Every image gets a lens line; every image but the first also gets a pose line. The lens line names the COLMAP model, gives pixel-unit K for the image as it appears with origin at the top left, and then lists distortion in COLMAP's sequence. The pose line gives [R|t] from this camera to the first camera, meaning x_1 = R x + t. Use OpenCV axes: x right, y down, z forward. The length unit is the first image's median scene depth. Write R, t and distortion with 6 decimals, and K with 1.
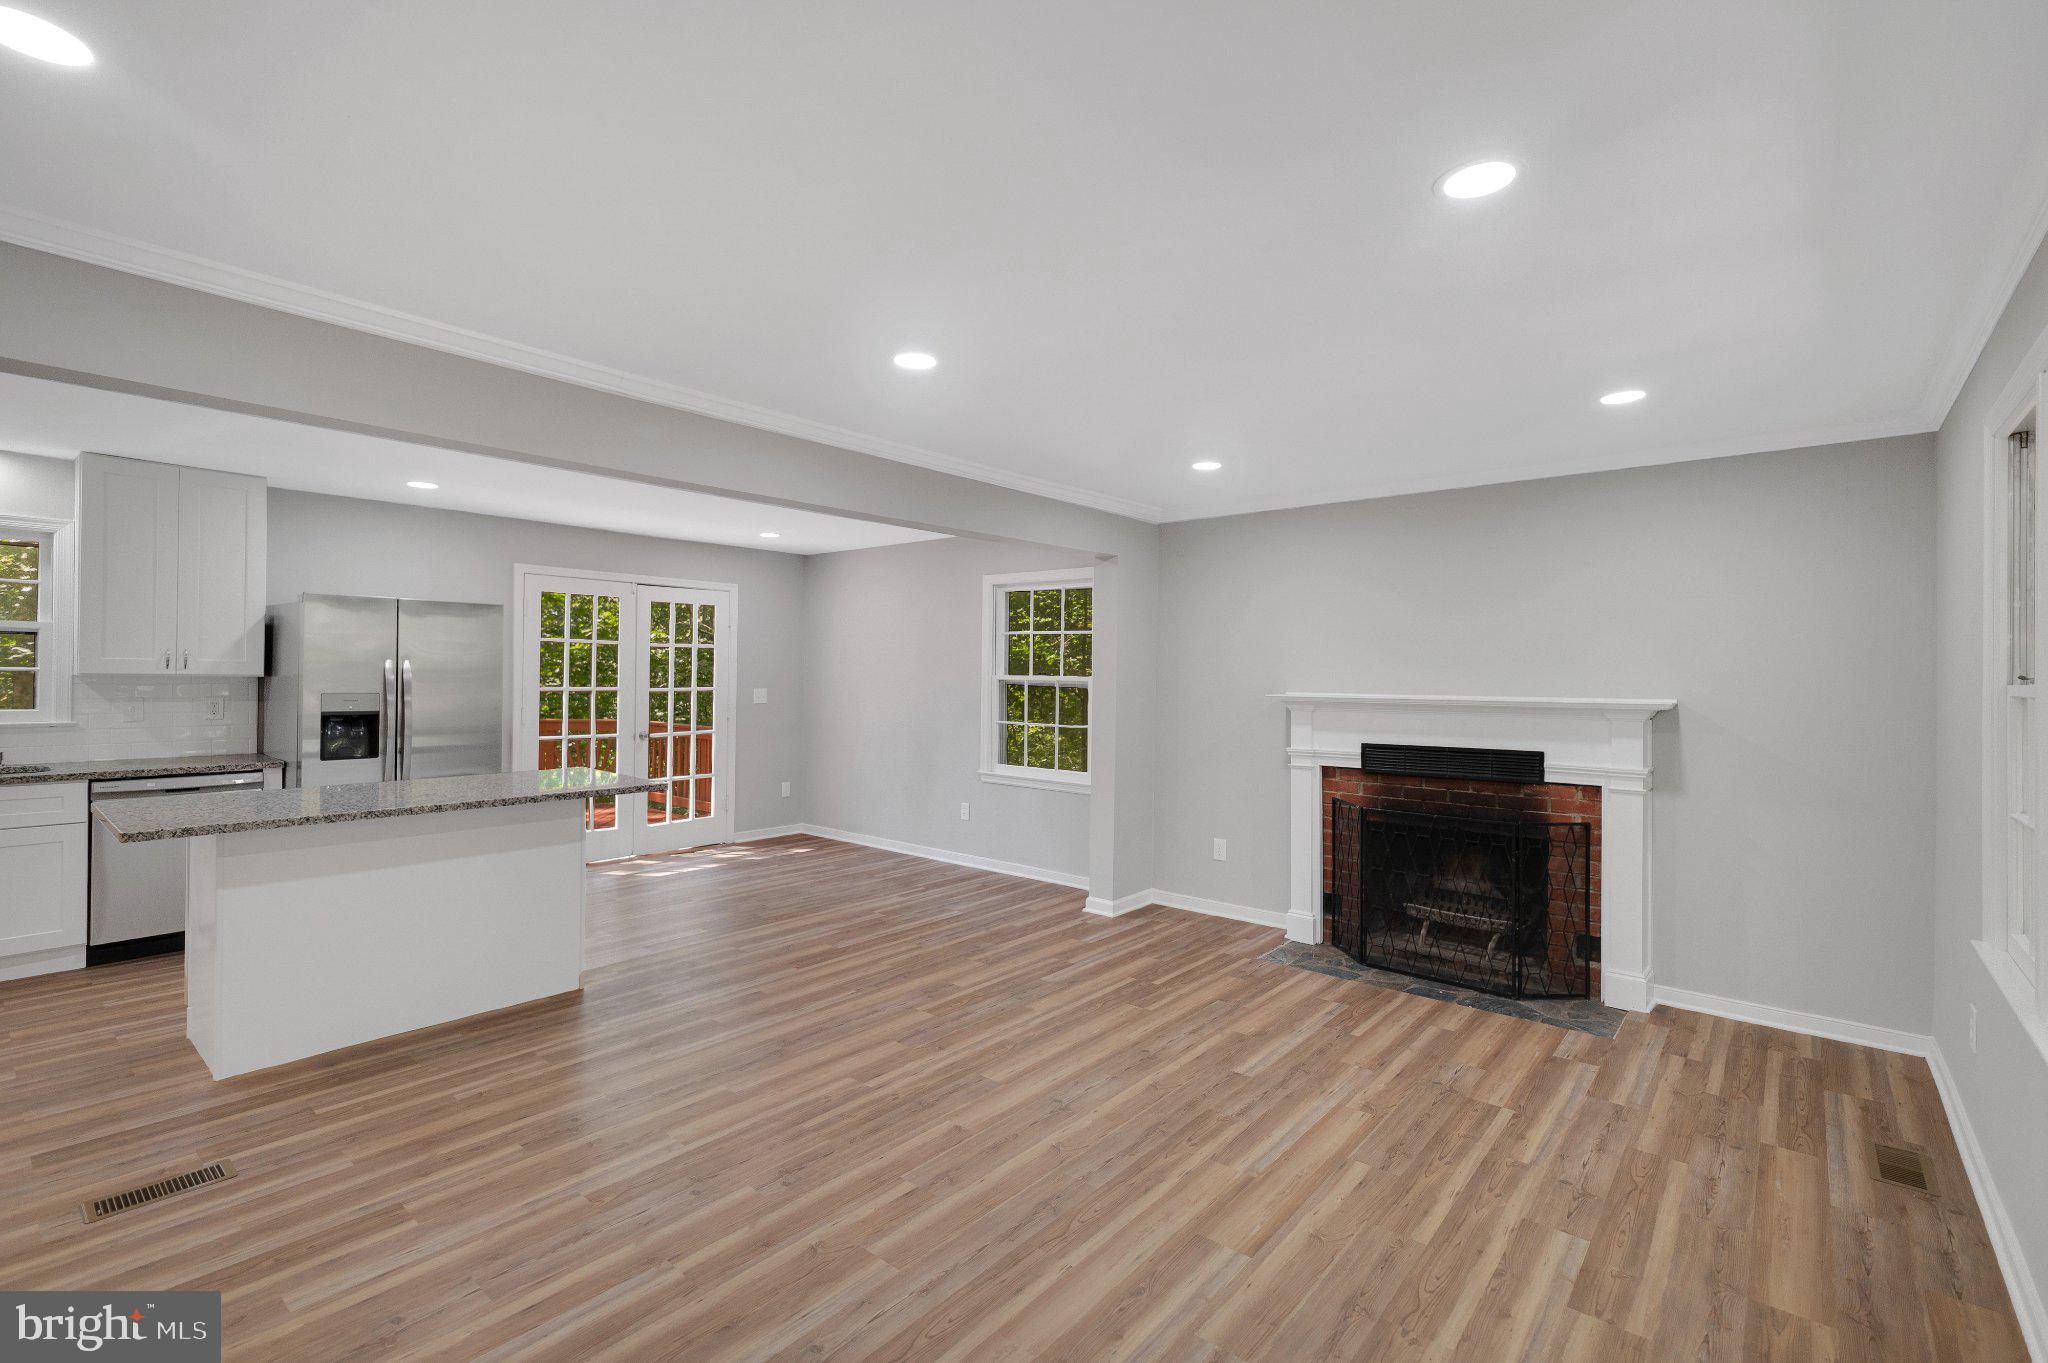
lens RADIAL K [[909.9, 0, 1030.7], [0, 909.9, 676.2], [0, 0, 1]] dist [0.009427, 0.000044]
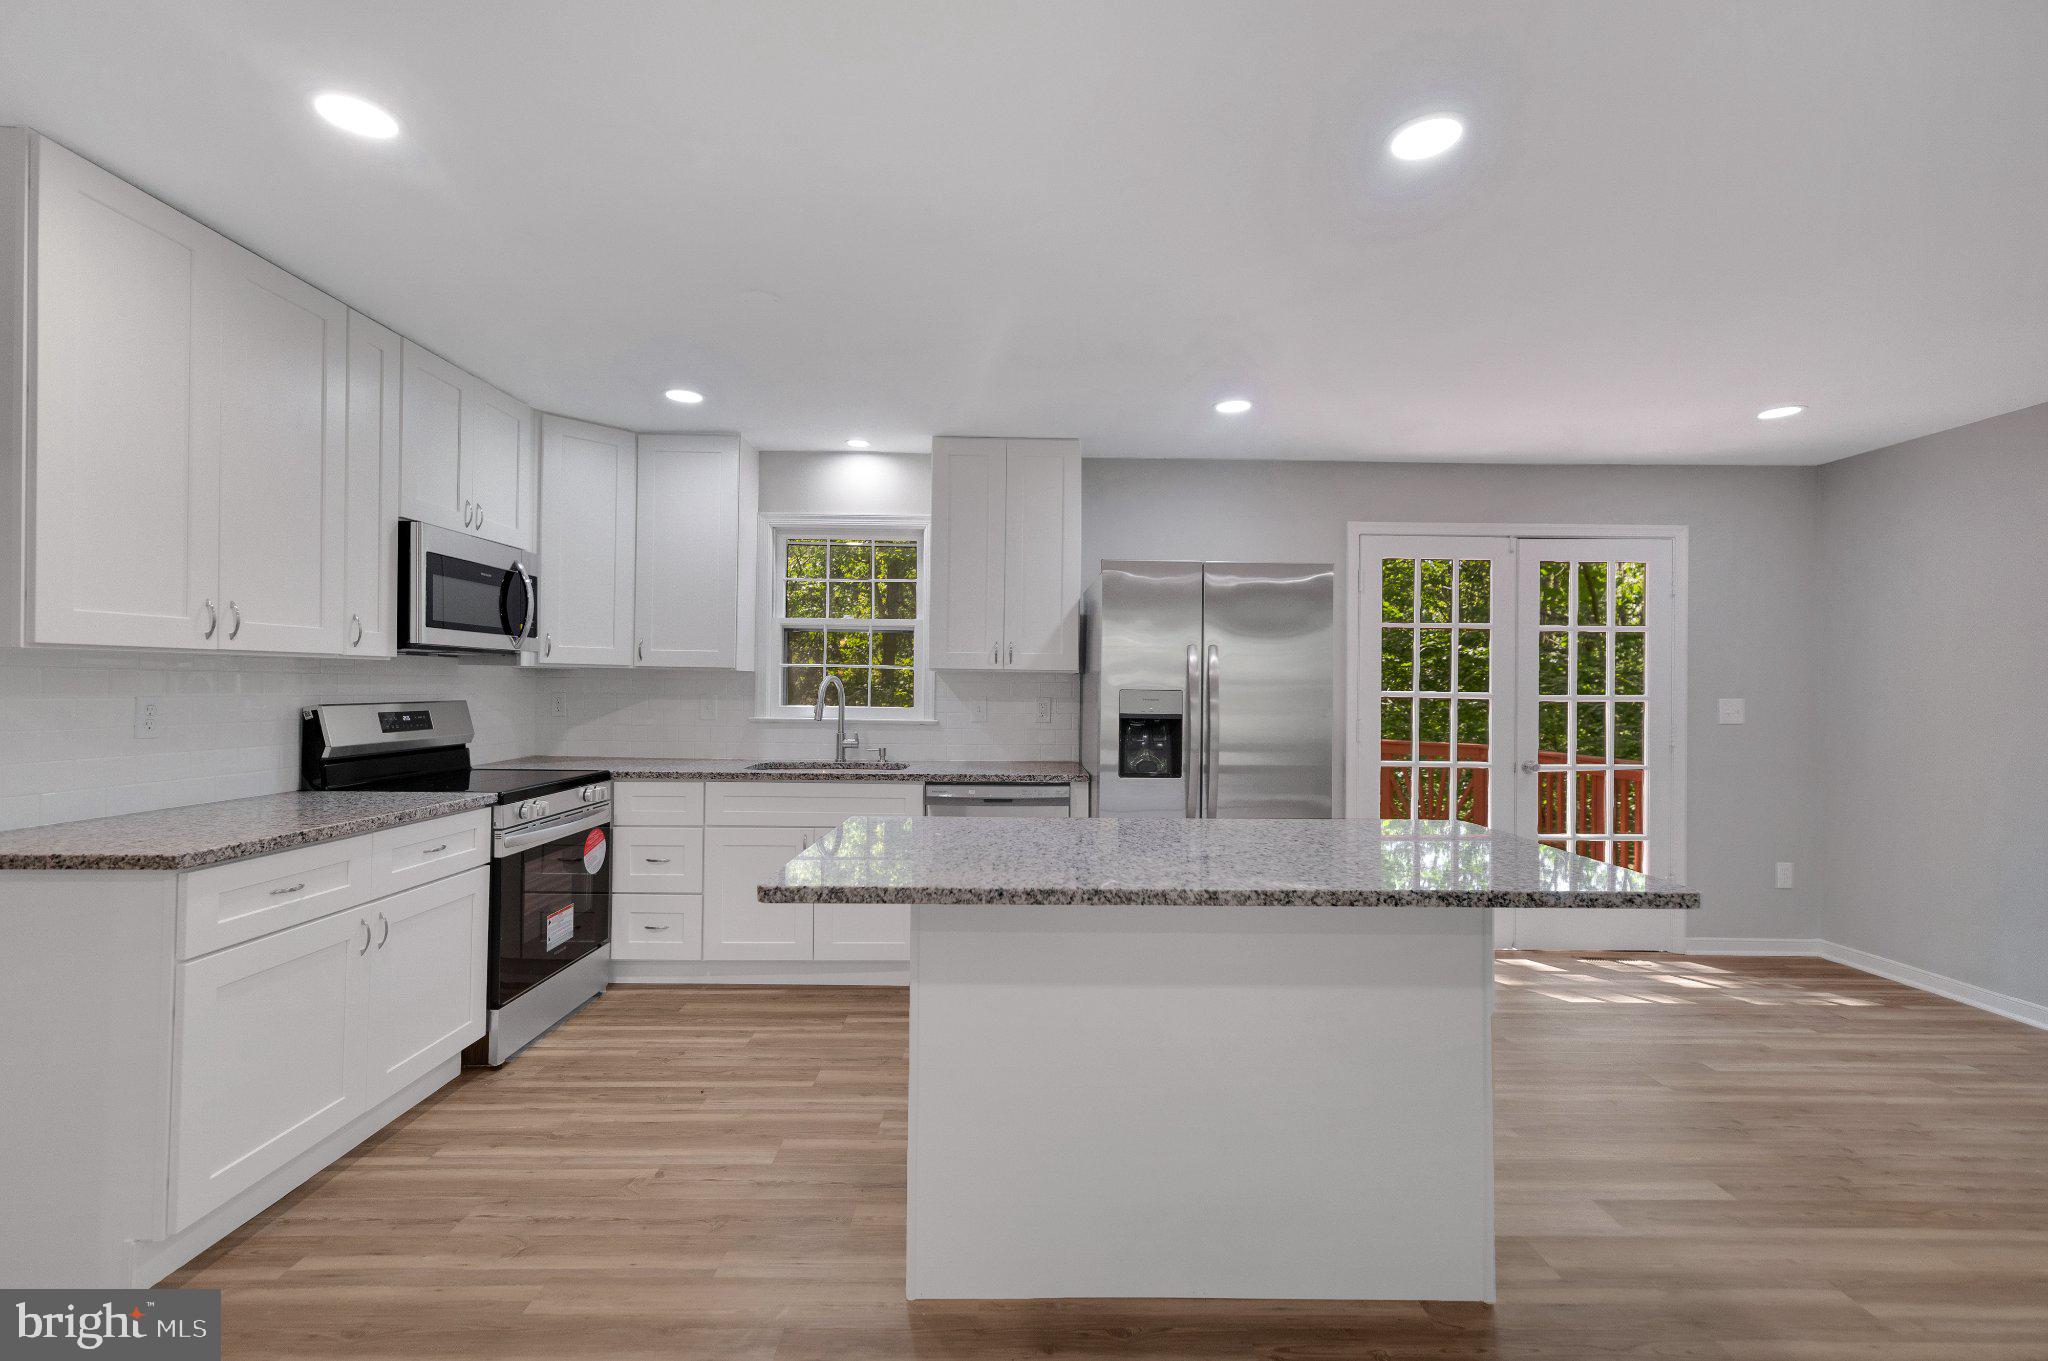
lens RADIAL K [[896.0, 0, 1029.7], [0, 896.0, 682.4], [0, 0, 1]] dist [0.008671, 0.000516]
pose [[0.658320, -0.013363, -0.752620, -0.259963], [-0.005198, 0.999738, -0.022297, 0.030170], [0.752720, 0.018591, 0.658078, 0.452372]]
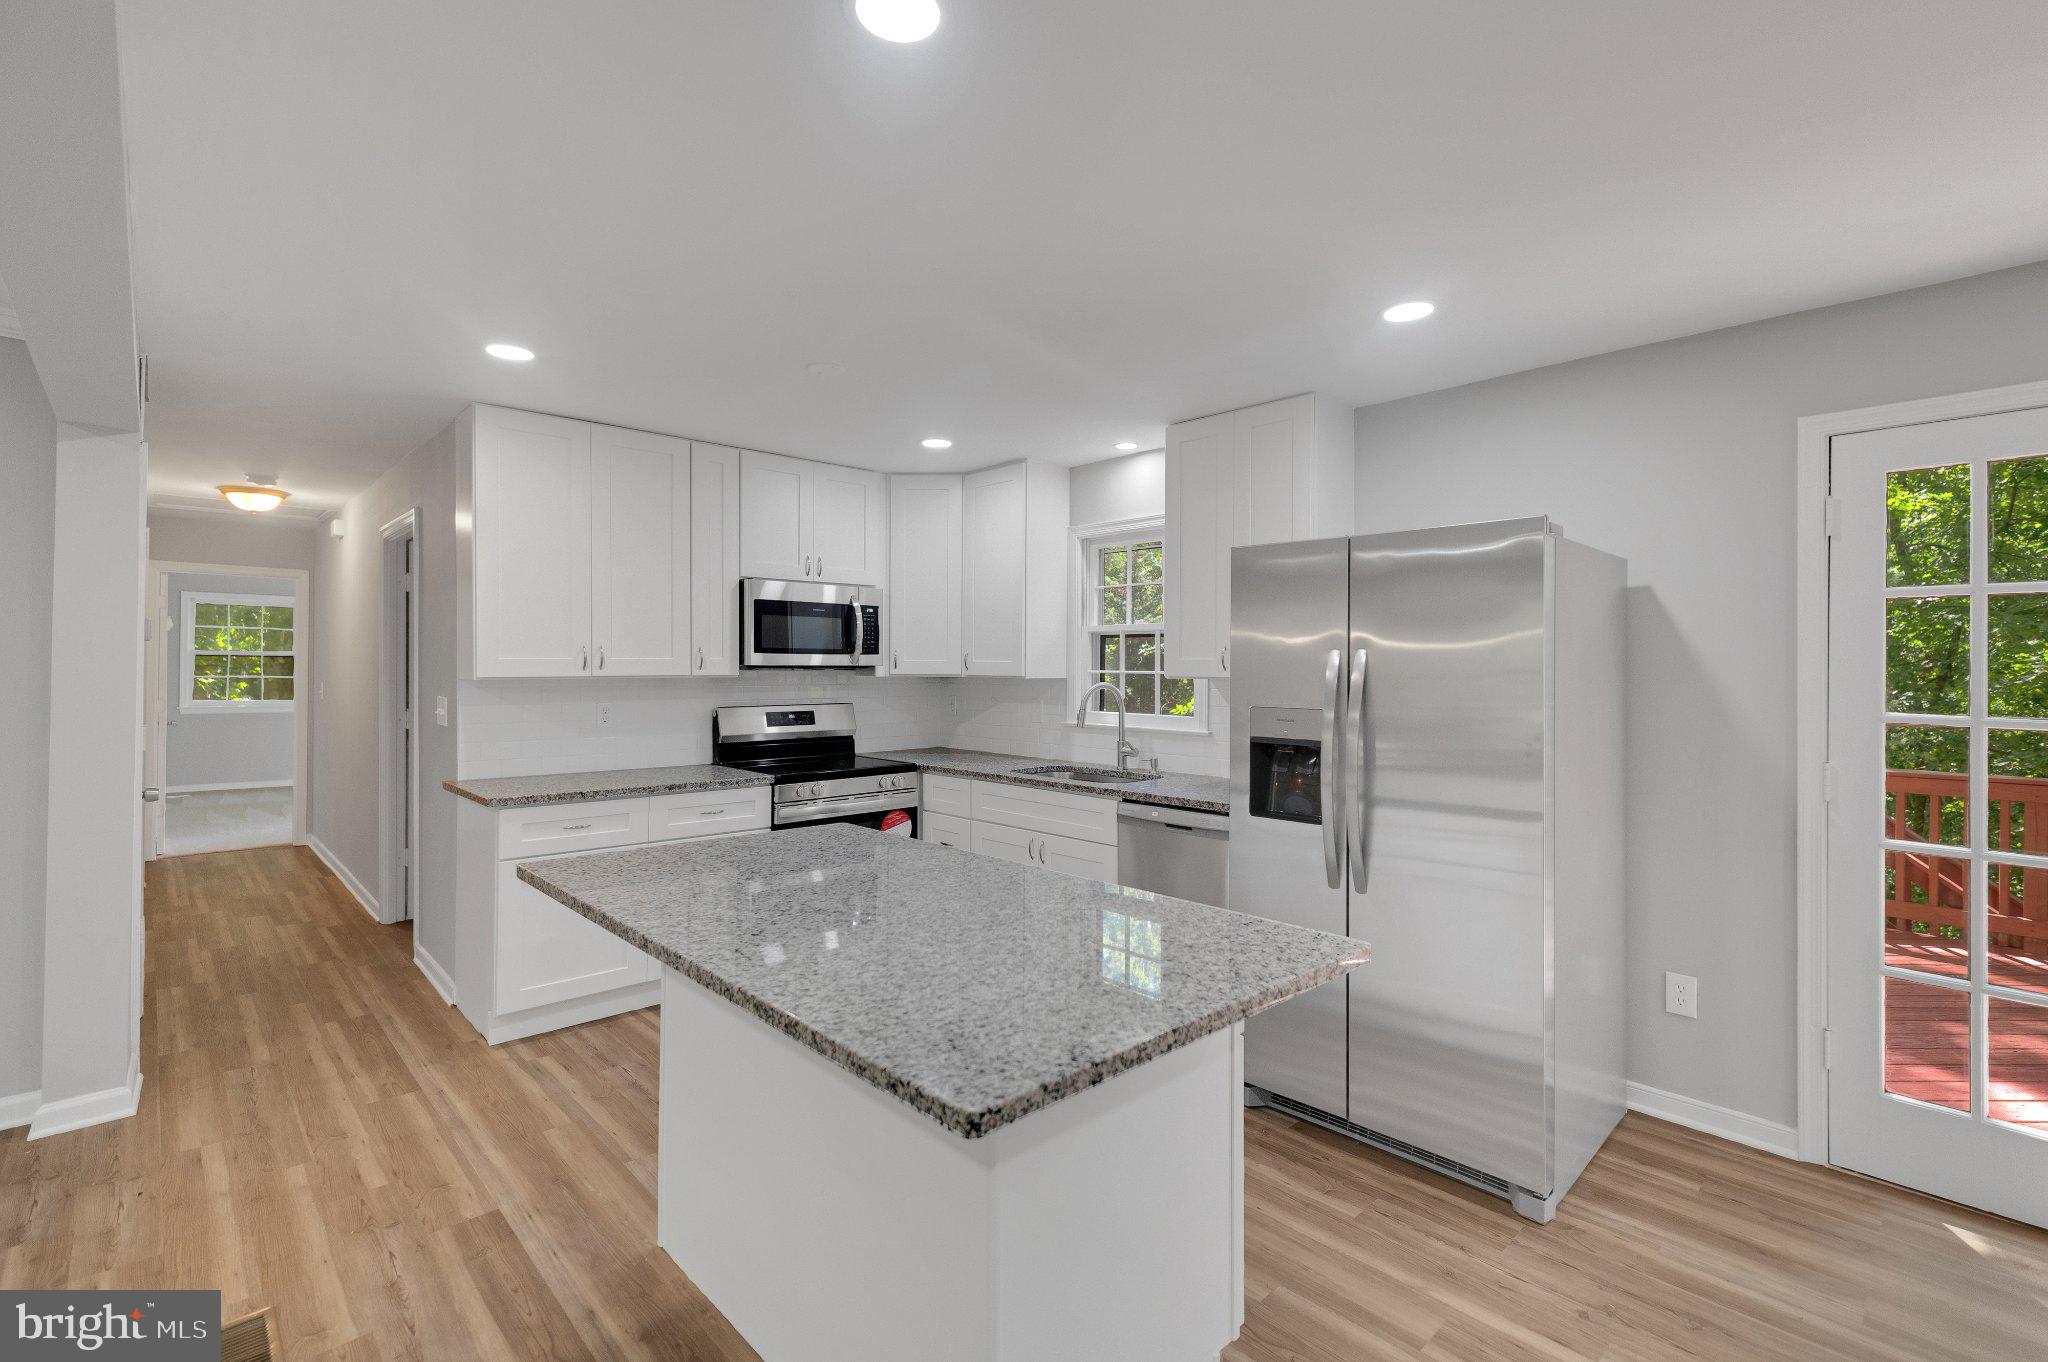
lens RADIAL K [[917.8, 0, 1030.5], [0, 917.8, 667.6], [0, 0, 1]] dist [0.005111, 0.000577]
pose [[-0.103526, -0.017550, -0.994472, -0.141190], [-0.011714, 0.999796, -0.016425, 0.004363], [0.994558, 0.009949, -0.103711, 0.928039]]
